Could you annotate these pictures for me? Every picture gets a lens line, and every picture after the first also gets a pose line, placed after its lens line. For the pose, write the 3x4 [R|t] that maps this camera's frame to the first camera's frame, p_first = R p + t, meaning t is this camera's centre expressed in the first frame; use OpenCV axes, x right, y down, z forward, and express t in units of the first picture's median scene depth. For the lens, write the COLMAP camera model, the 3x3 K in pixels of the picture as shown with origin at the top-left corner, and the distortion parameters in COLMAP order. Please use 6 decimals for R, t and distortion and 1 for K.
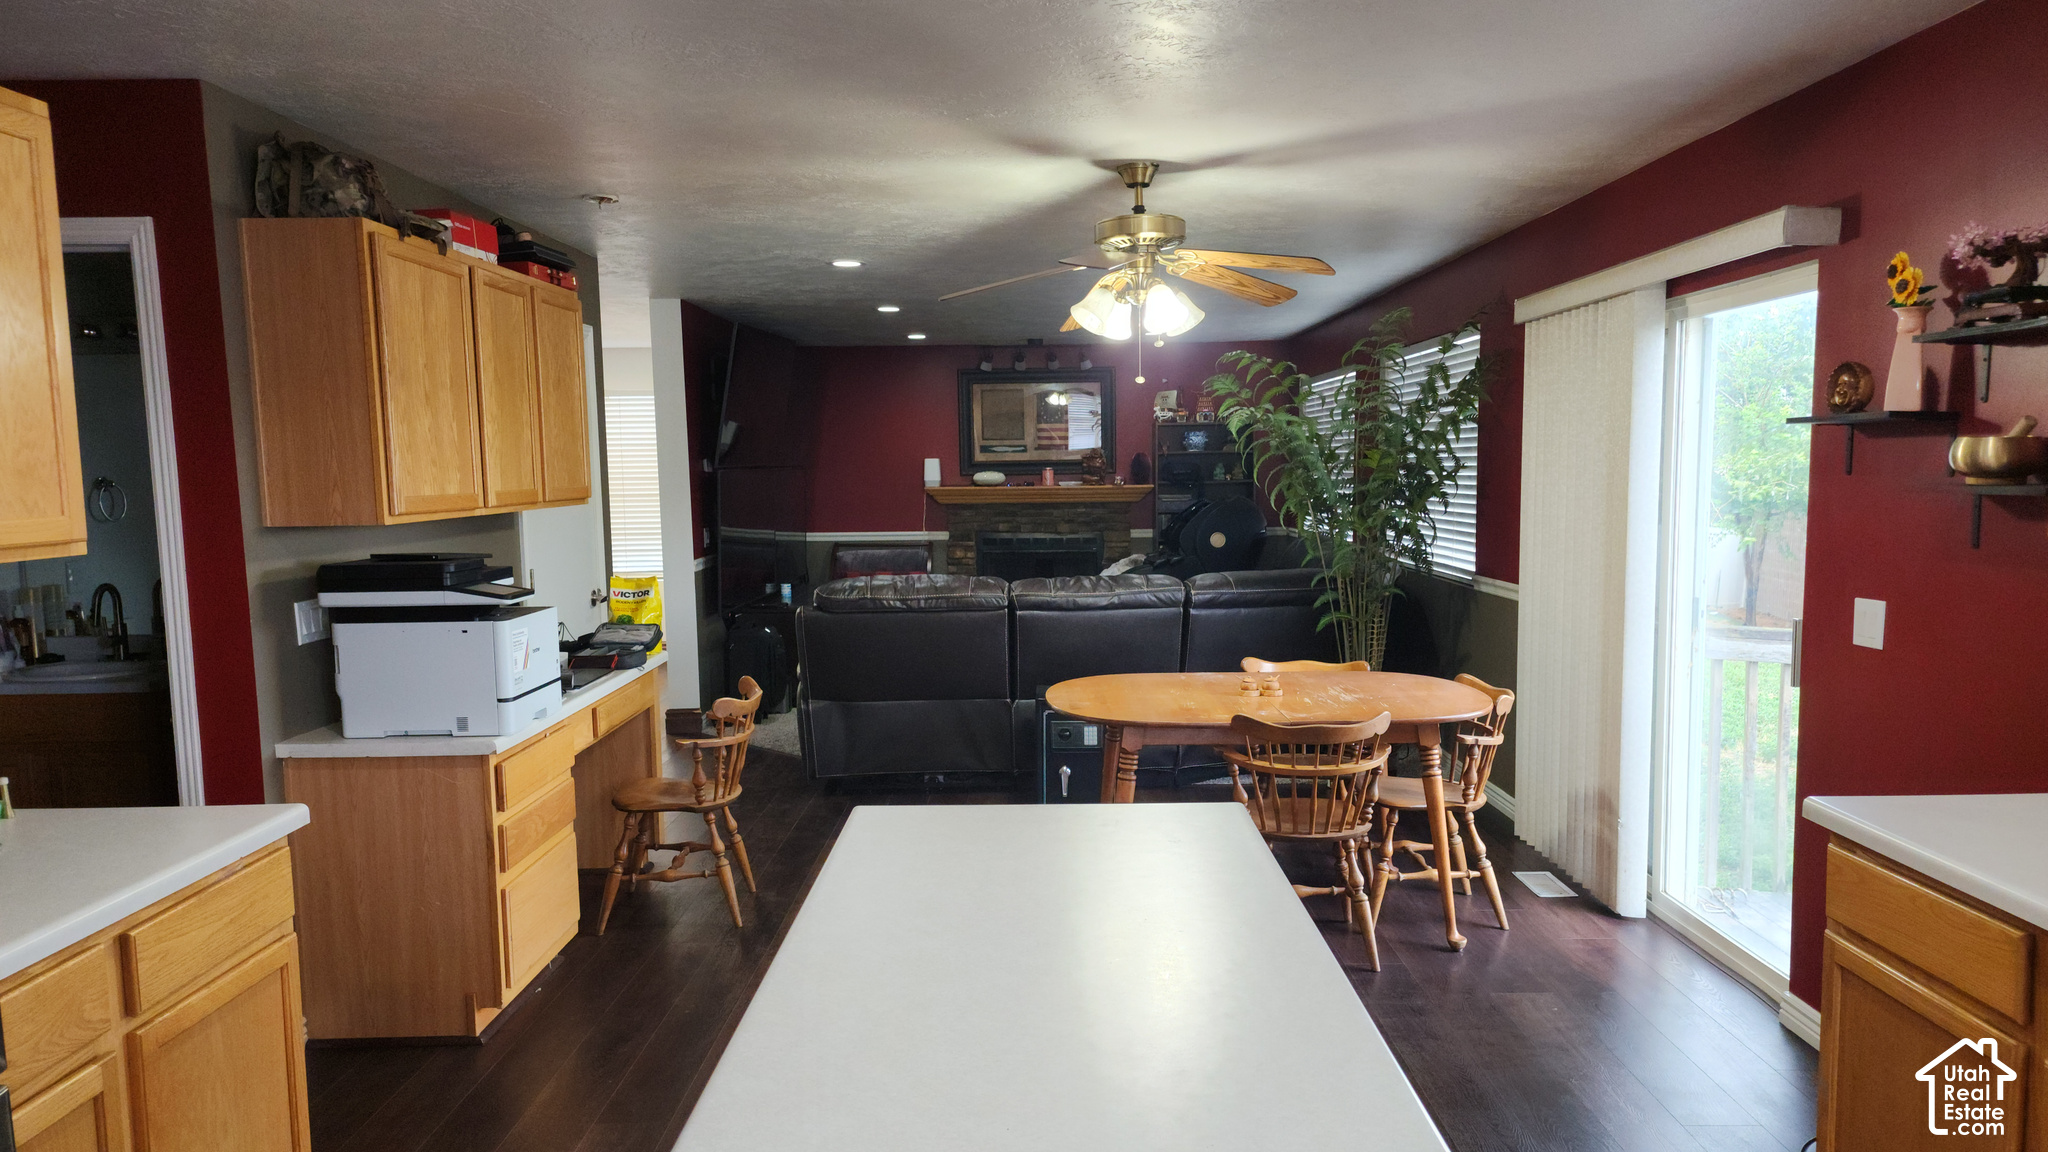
lens RADIAL K [[1301.1, 0, 1026.2], [0, 1301.1, 583.3], [0, 0, 1]] dist [0.019863, -0.000595]
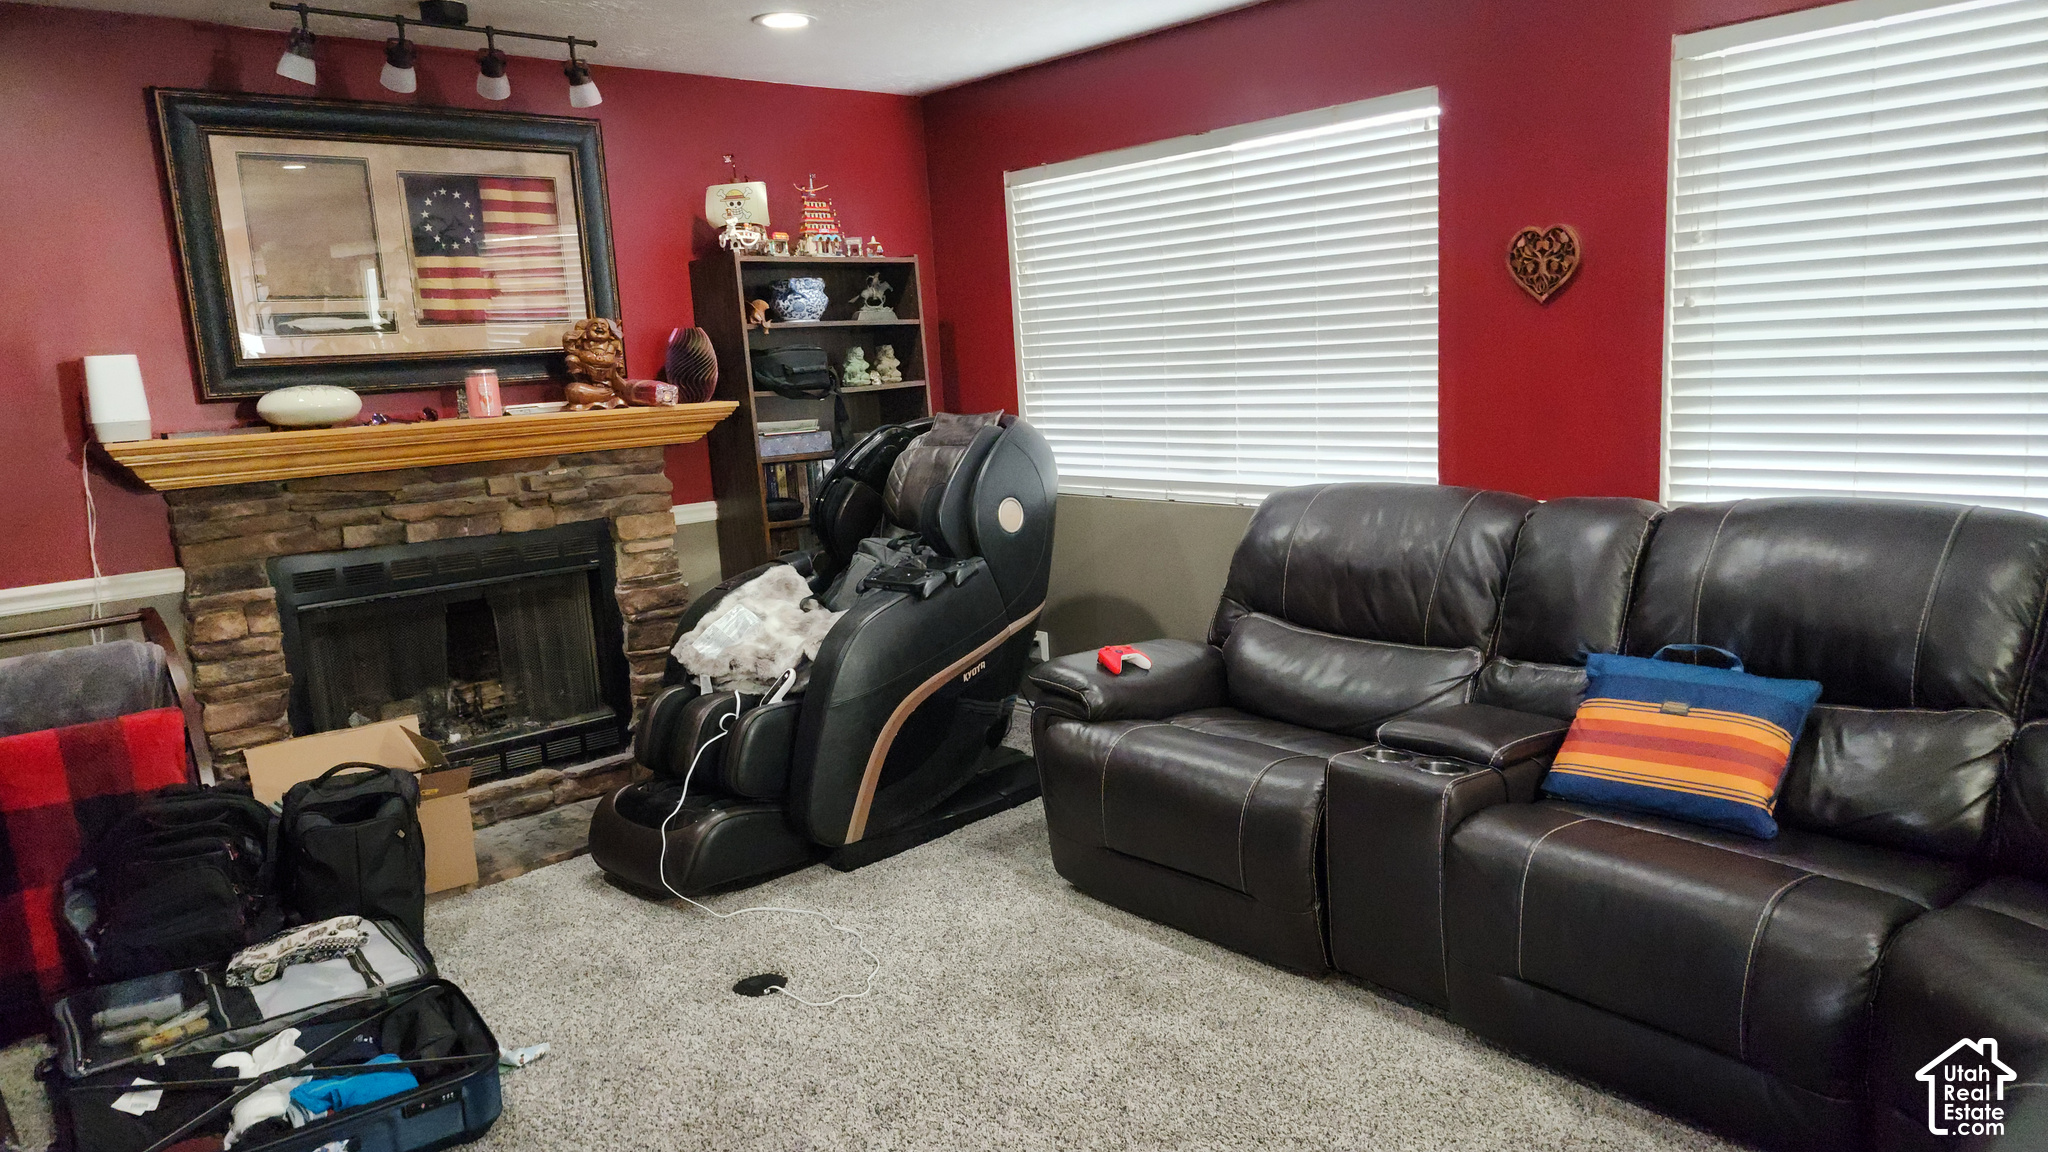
lens RADIAL K [[1301.1, 0, 1020.5], [0, 1301.1, 577.7], [0, 0, 1]] dist [0.019863, -0.000595]
pose [[0.723448, -0.141834, 0.675652, -0.136321], [0.107934, 0.989871, 0.092226, -0.046032], [-0.681890, 0.006205, 0.731429, 0.603465]]
